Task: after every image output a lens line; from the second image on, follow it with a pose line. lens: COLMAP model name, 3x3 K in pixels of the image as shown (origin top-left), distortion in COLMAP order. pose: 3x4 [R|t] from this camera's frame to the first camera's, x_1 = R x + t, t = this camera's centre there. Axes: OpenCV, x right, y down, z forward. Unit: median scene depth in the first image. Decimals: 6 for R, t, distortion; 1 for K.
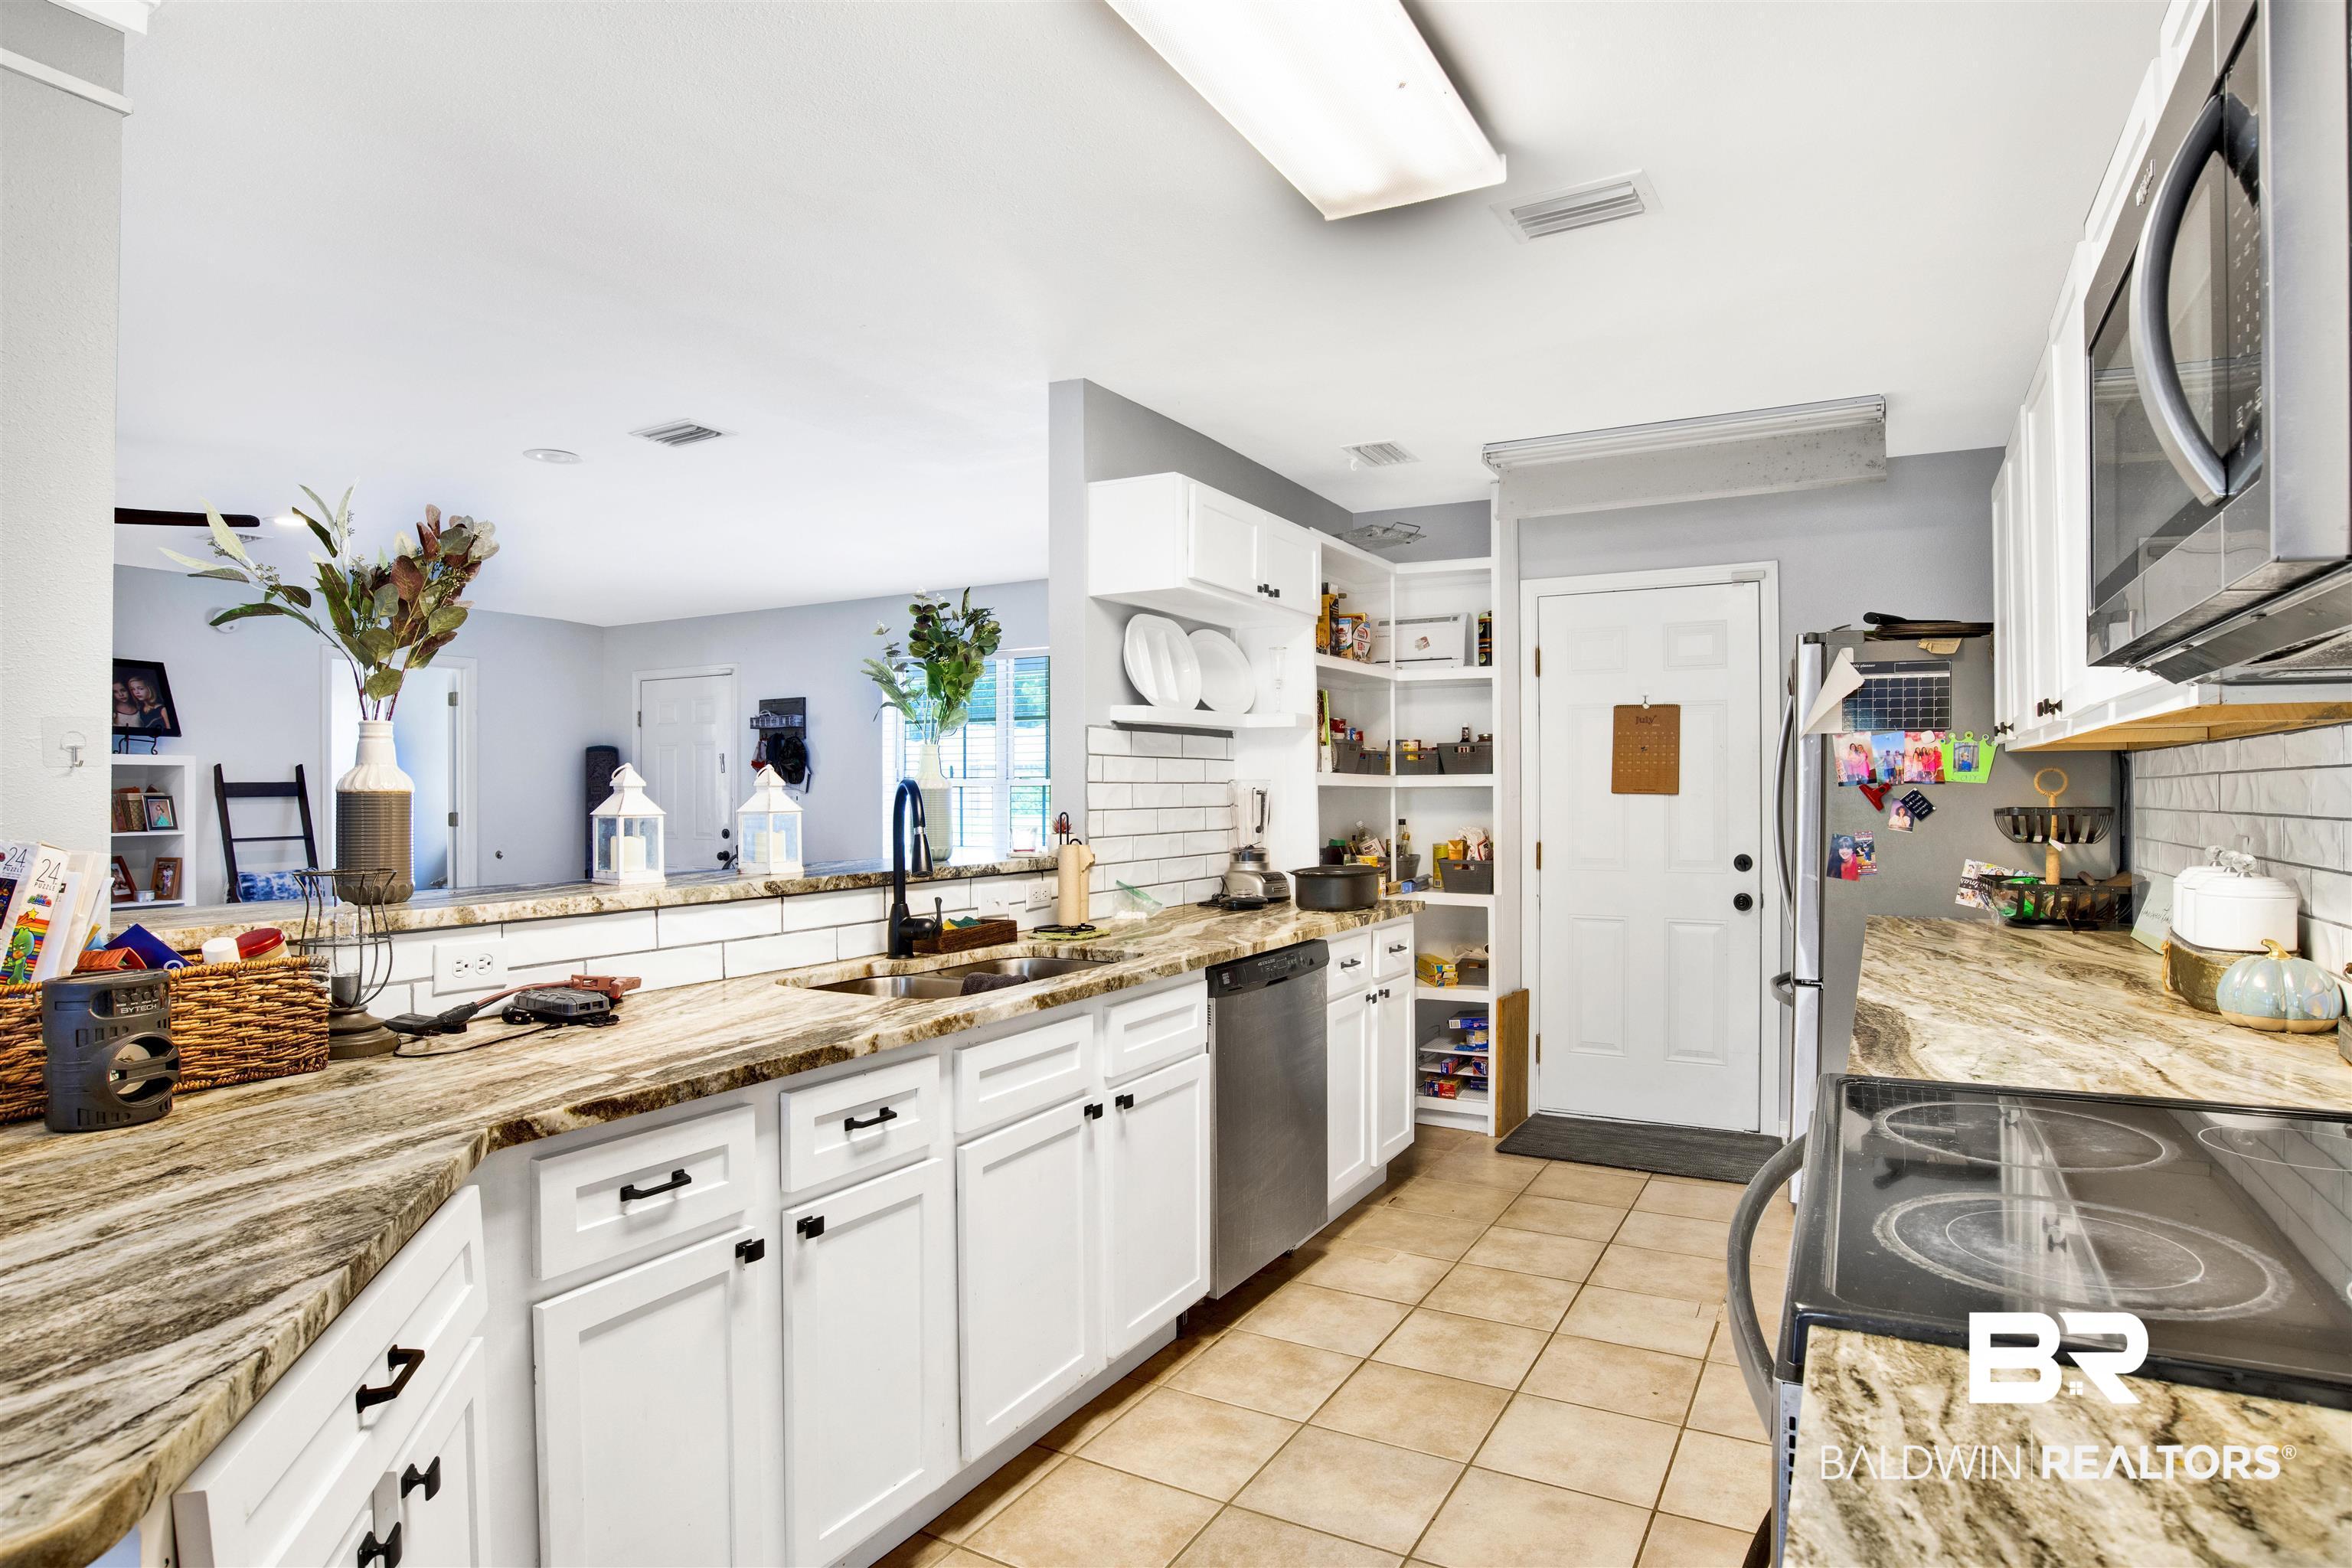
lens RADIAL K [[1262.6, 0, 1180.1], [0, 1262.6, 790.0], [0, 0, 1]] dist [-0.059110, 0.012912]
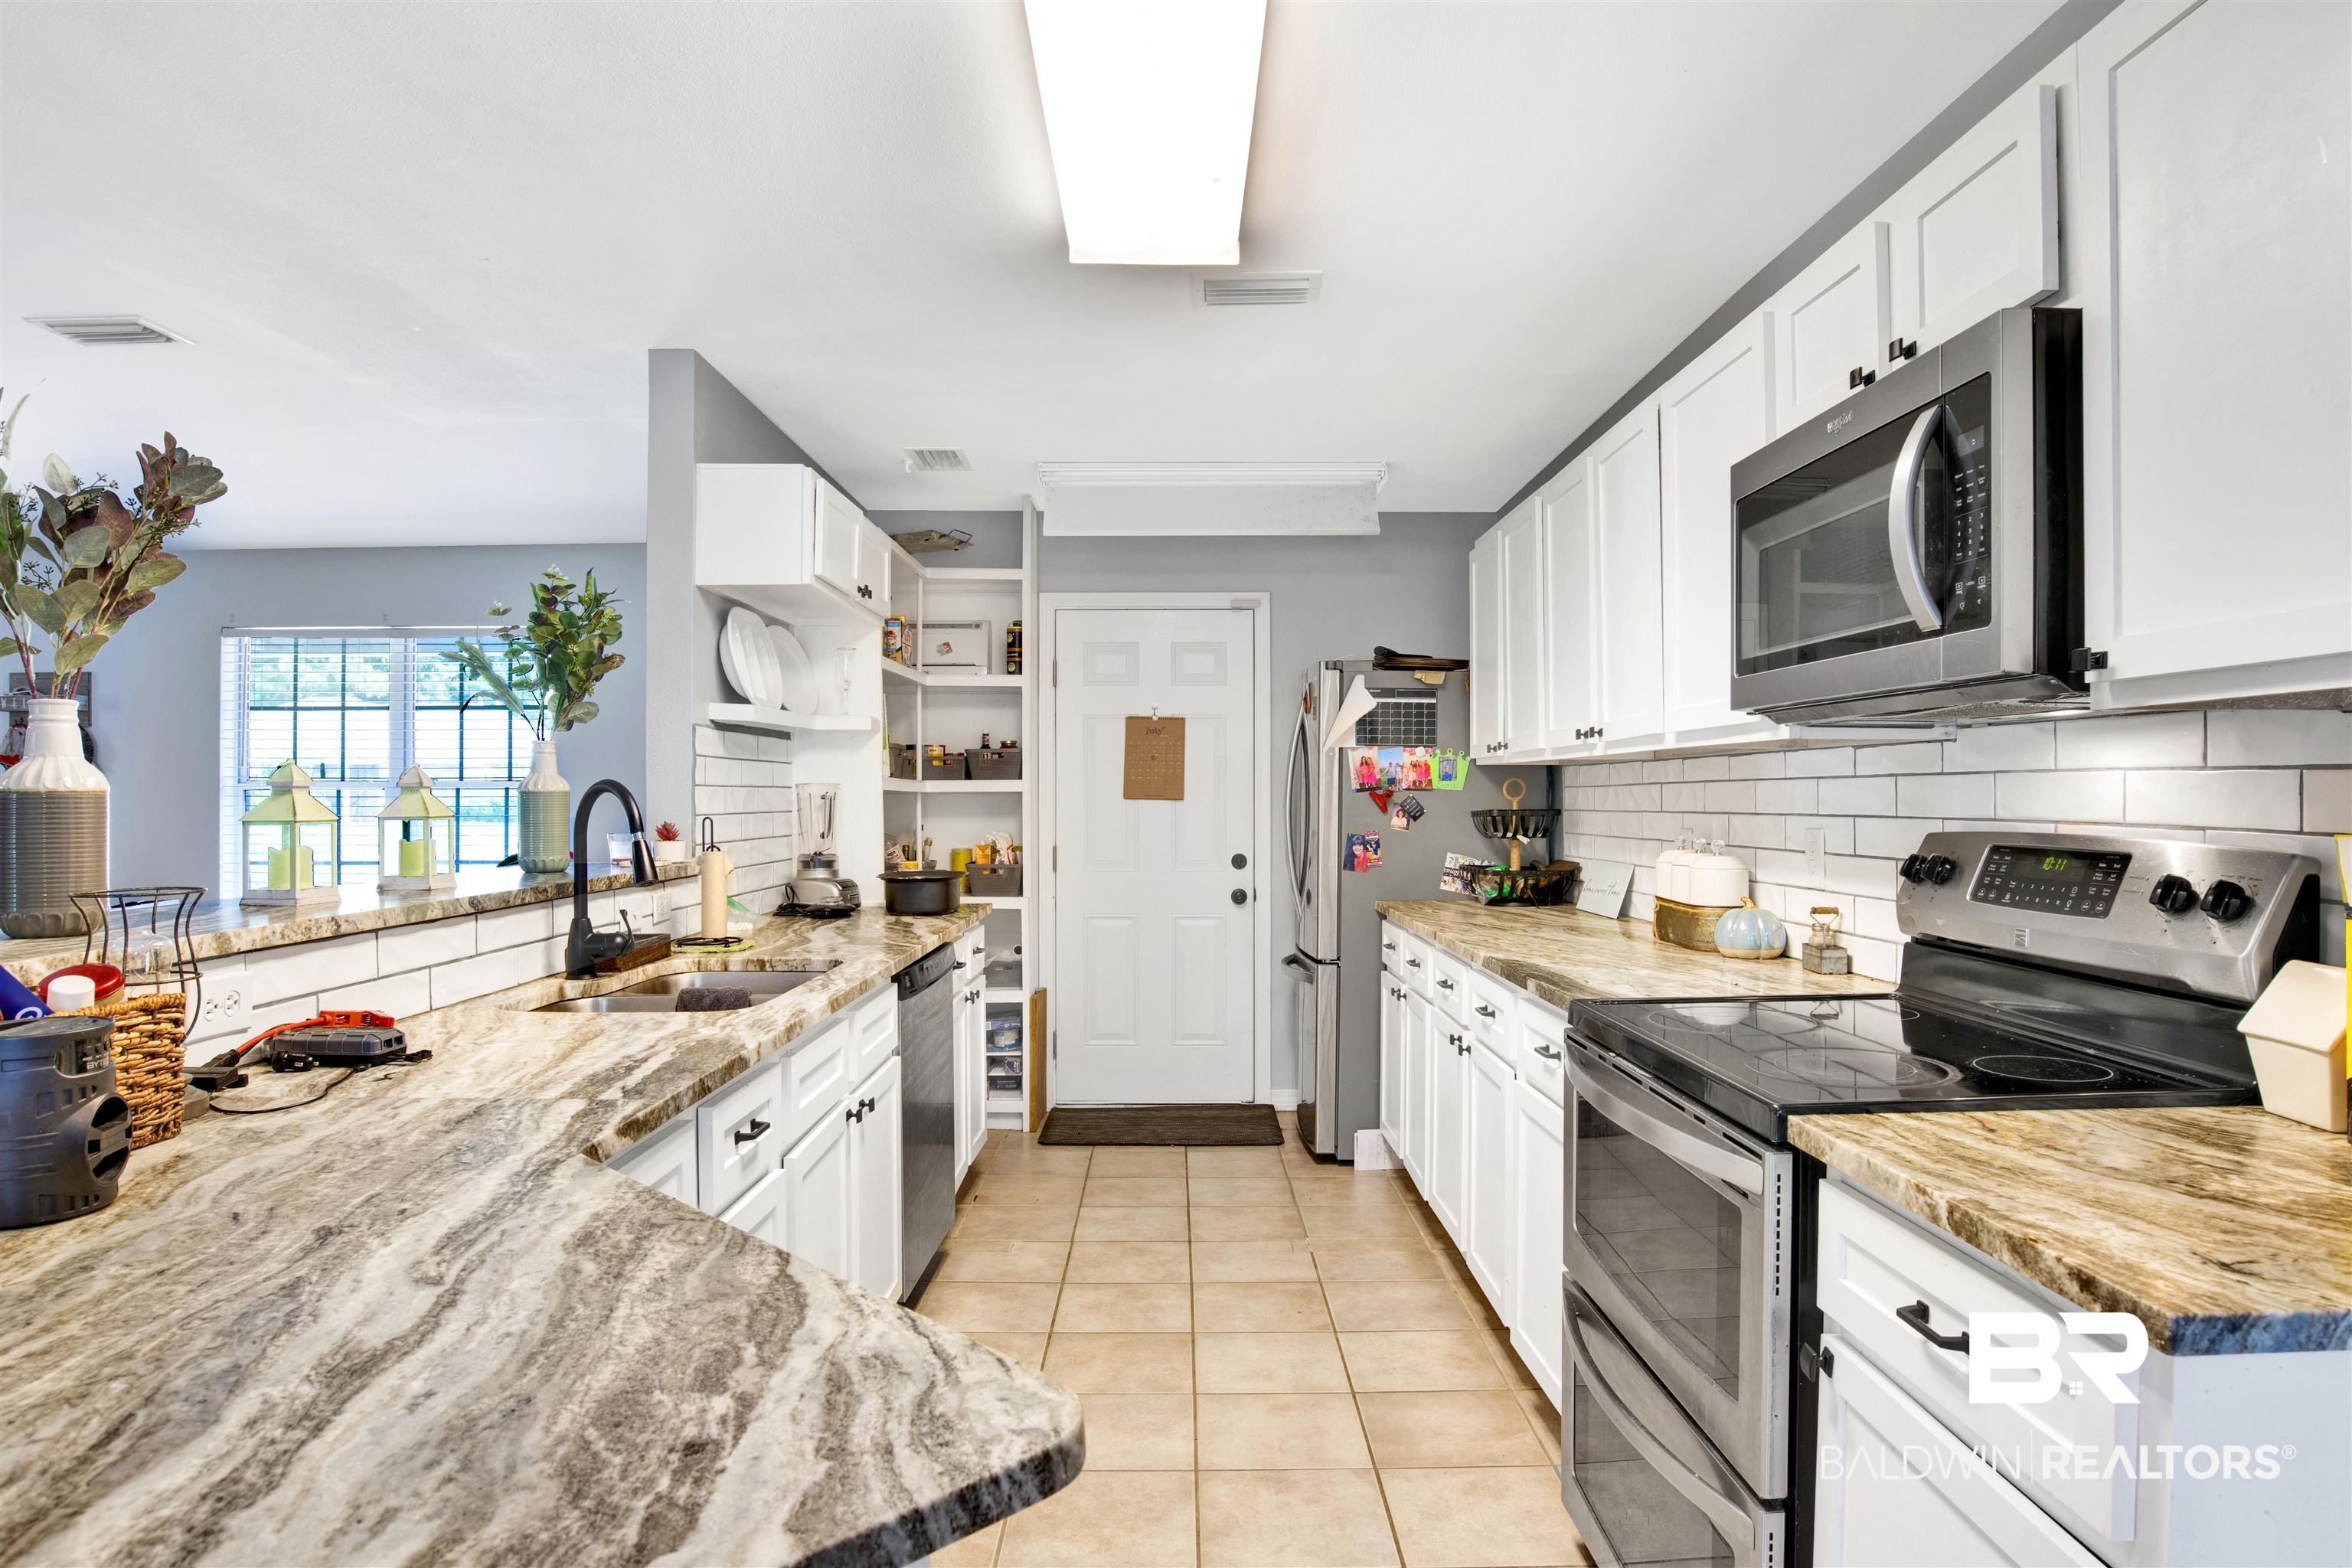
lens RADIAL K [[1347.4, 0, 1186.5], [0, 1347.4, 793.6], [0, 0, 1]] dist [-0.059698, 0.021761]
pose [[0.871153, 0.002789, 0.491003, -0.231703], [-0.001524, 0.999994, -0.002977, 0.001995], [-0.491009, 0.001845, 0.871153, -0.032190]]
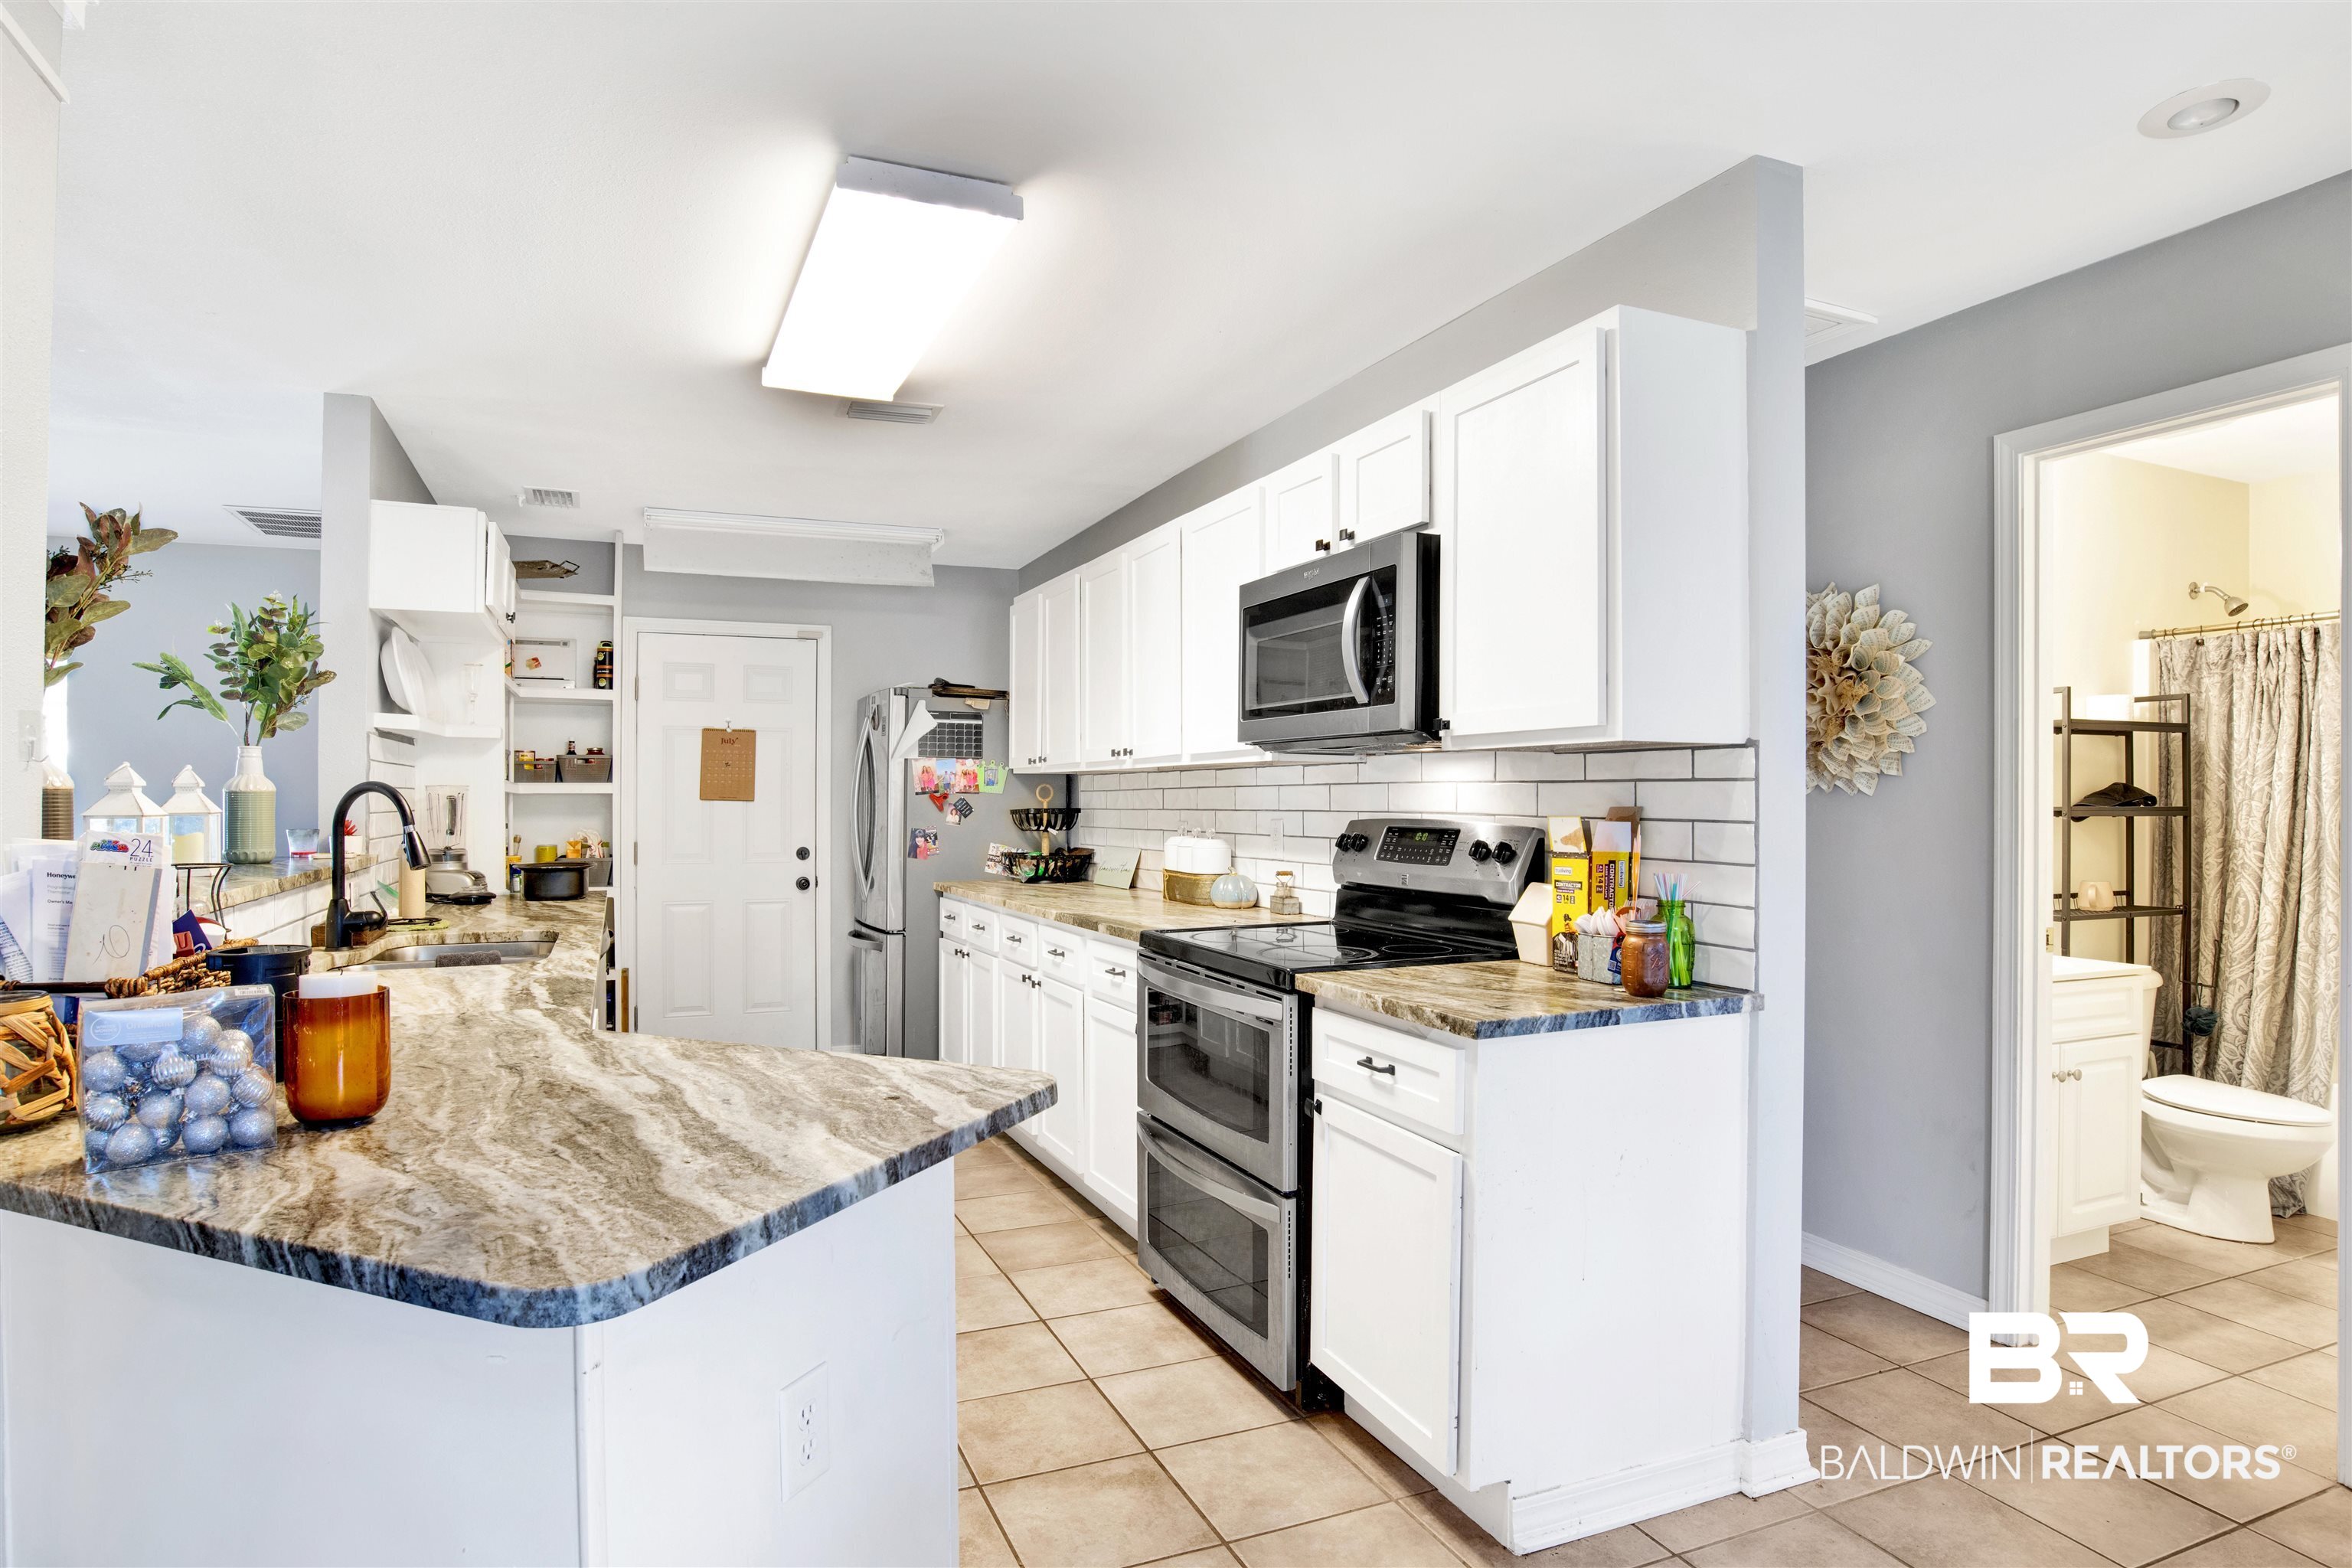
lens RADIAL K [[1262.6, 0, 1134.9], [0, 1262.6, 795.6], [0, 0, 1]] dist [-0.059110, 0.012912]
pose [[0.633502, 0.005895, 0.773719, -0.445643], [-0.002877, 0.999982, -0.005263, 0.004613], [-0.773736, 0.001108, 0.633508, -0.130438]]
